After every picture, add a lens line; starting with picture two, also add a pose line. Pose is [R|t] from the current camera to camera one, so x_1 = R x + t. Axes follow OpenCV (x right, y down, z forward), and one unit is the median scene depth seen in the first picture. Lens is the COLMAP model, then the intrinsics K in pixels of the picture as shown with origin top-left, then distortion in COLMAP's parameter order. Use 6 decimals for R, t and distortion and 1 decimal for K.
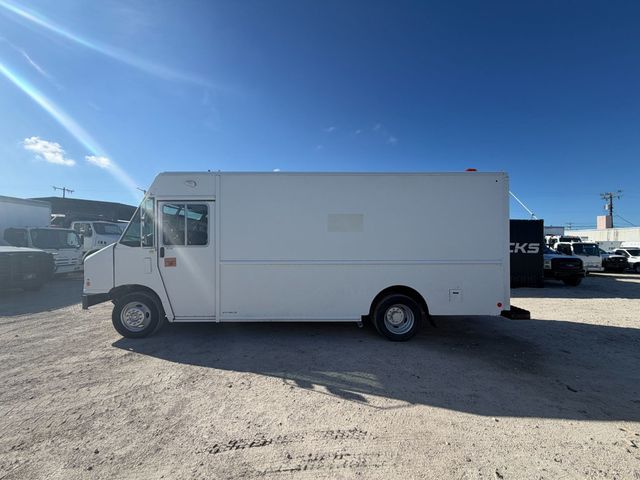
lens RADIAL K [[255.7, 0, 319.3], [0, 255.7, 240.5], [0, 0, 1]] dist [0.000199, 0.000032]
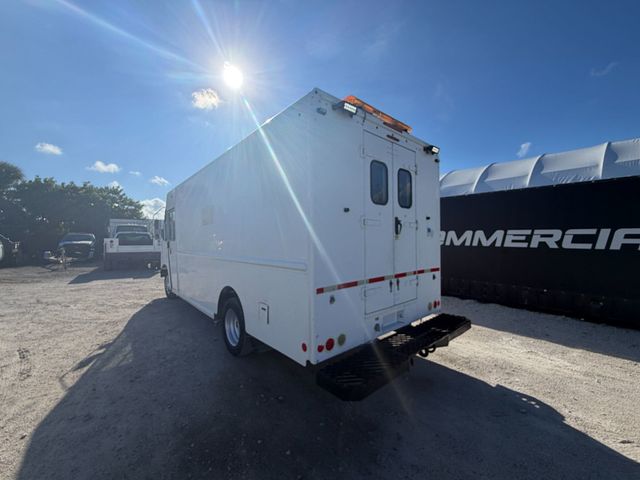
lens RADIAL K [[255.7, 0, 319.3], [0, 255.7, 240.5], [0, 0, 1]] dist [0.000199, 0.000032]
pose [[0.661515, -0.004141, -0.749920, 1.664692], [0.002553, 0.999991, -0.003269, 0.040535], [0.749927, 0.000248, 0.661520, 0.984277]]
